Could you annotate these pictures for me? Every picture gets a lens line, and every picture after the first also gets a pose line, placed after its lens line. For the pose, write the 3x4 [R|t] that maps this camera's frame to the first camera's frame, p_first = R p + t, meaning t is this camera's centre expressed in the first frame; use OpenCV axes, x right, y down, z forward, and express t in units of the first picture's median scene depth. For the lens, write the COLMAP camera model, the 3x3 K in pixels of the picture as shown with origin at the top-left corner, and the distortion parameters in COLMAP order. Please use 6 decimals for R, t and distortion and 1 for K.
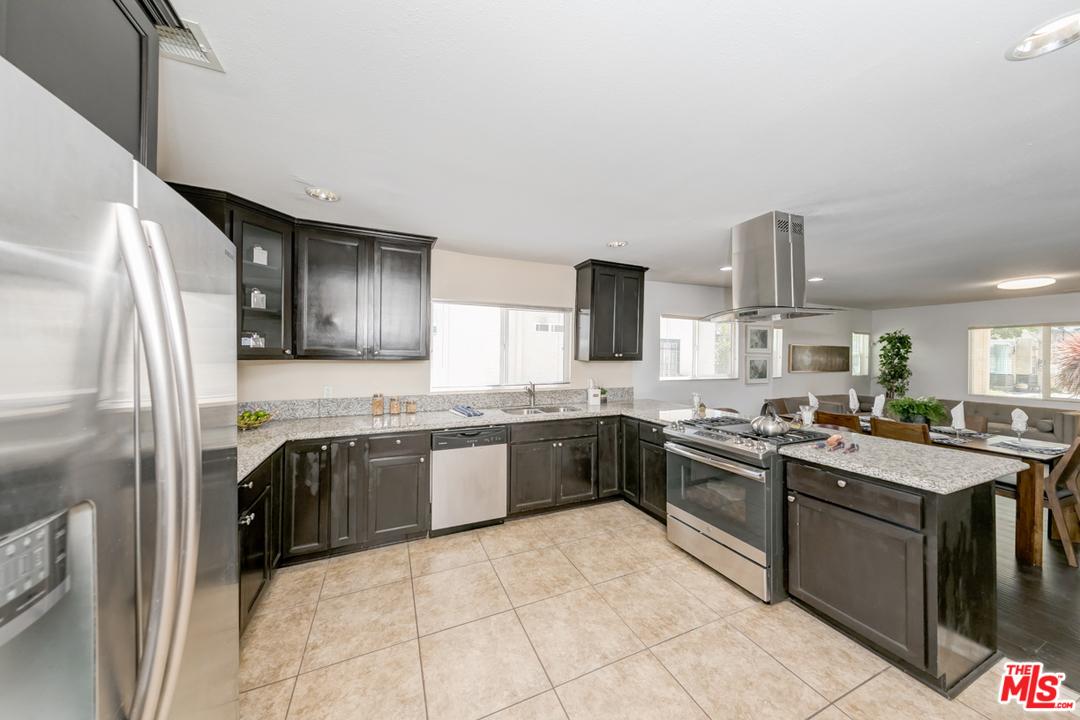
lens RADIAL K [[343.8, 0, 538.4], [0, 343.8, 355.7], [0, 0, 1]] dist [0.000779, -0.000163]
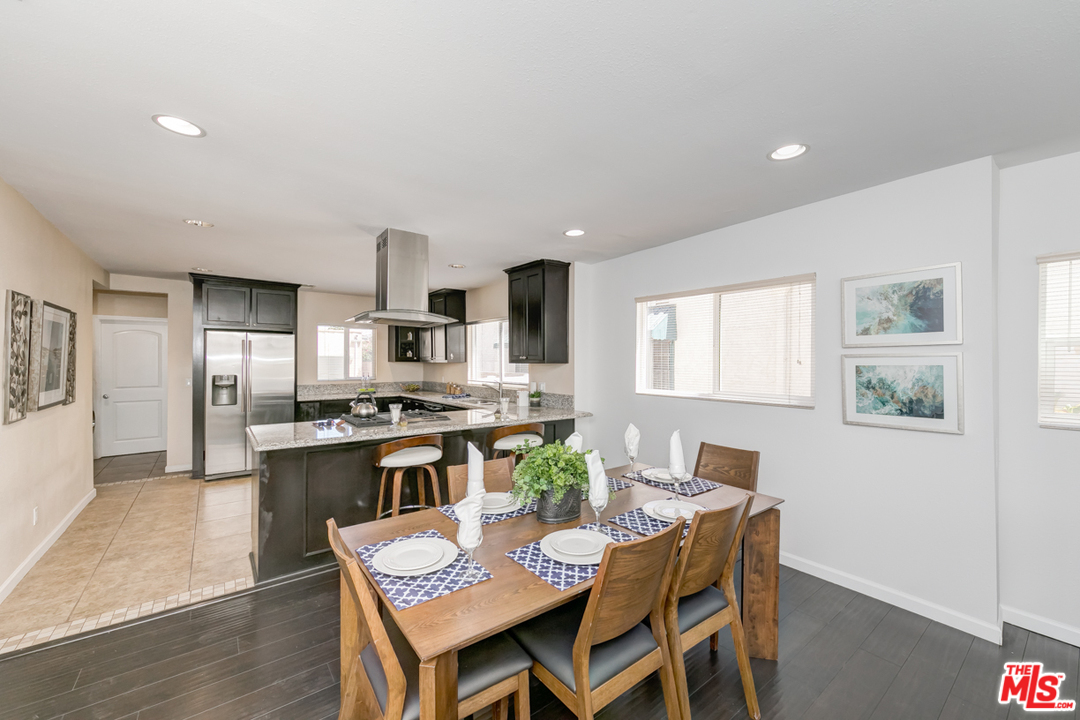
lens RADIAL K [[427.2, 0, 540.0], [0, 427.2, 360.0], [0, 0, 1]] dist [-0.000186, 0.000152]
pose [[0.246528, -0.010001, -0.969084, 1.903138], [-0.003322, 0.999932, -0.011165, 0.025275], [0.969130, 0.005972, 0.246478, 0.986568]]
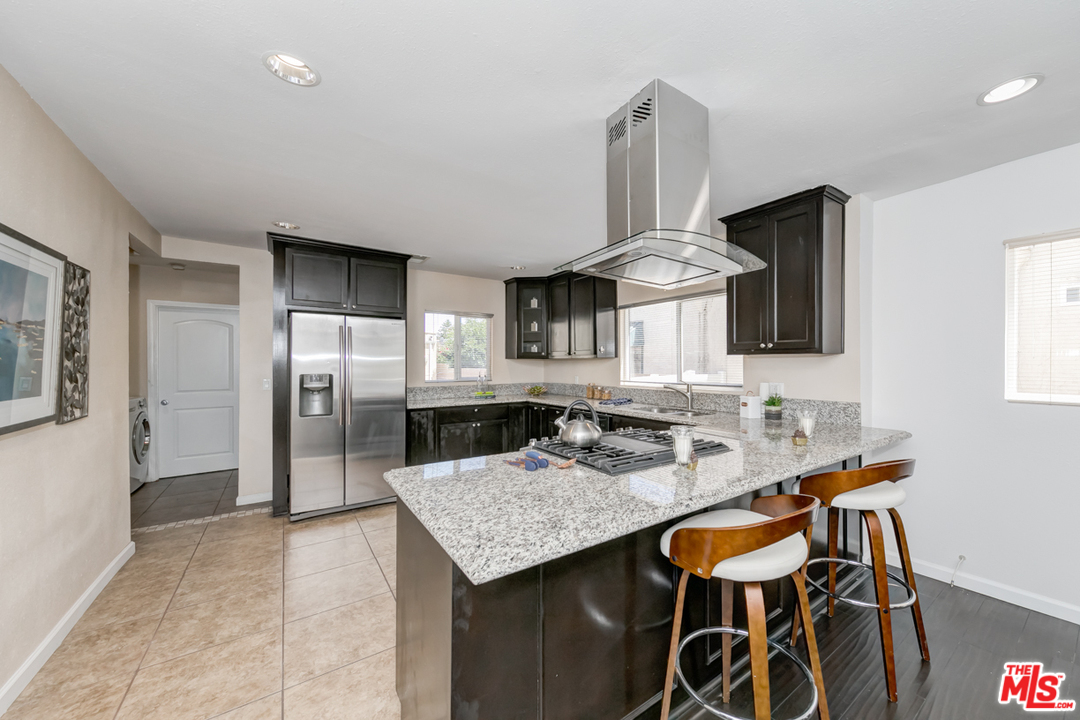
lens RADIAL K [[402.4, 0, 575.6], [0, 402.4, 363.0], [0, 0, 1]] dist [0.001008, -0.000117]
pose [[0.219000, -0.011603, -0.975656, 1.185941], [-0.000193, 0.999929, -0.011935, 0.054200], [0.975725, 0.002802, 0.218982, 0.637966]]
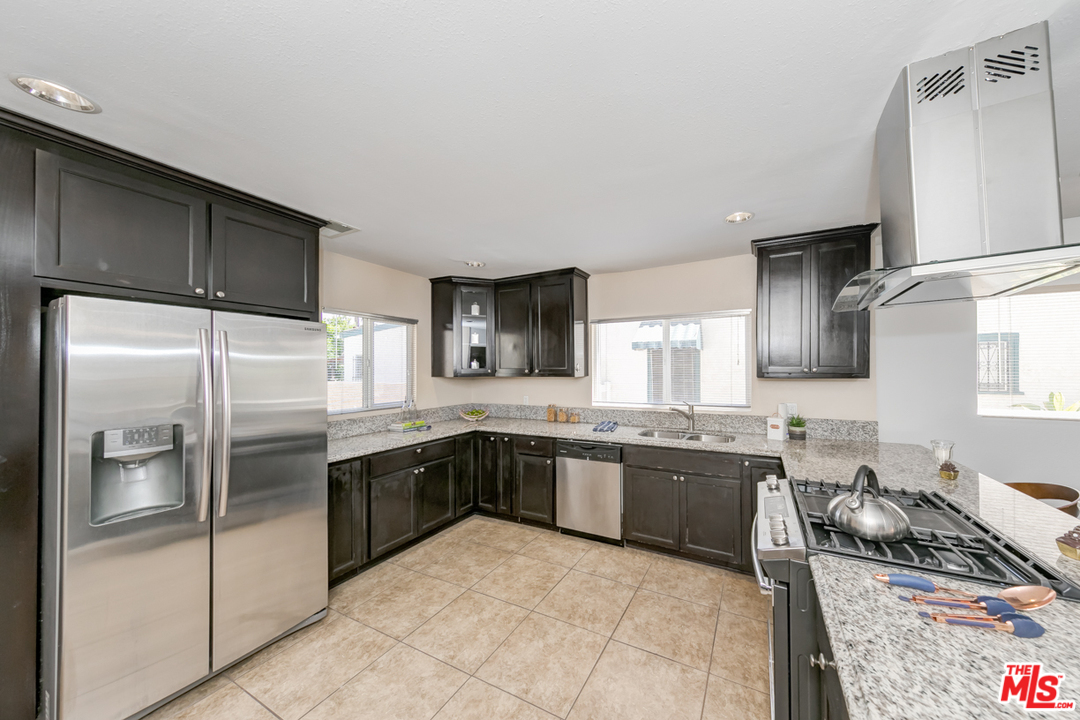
lens RADIAL K [[356.4, 0, 585.1], [0, 356.4, 366.6], [0, 0, 1]] dist [0.000738, -0.000060]
pose [[0.650192, -0.018529, -0.759544, 0.629182], [0.009467, 0.999823, -0.016286, -0.001151], [0.759711, 0.003398, 0.650252, 0.285878]]
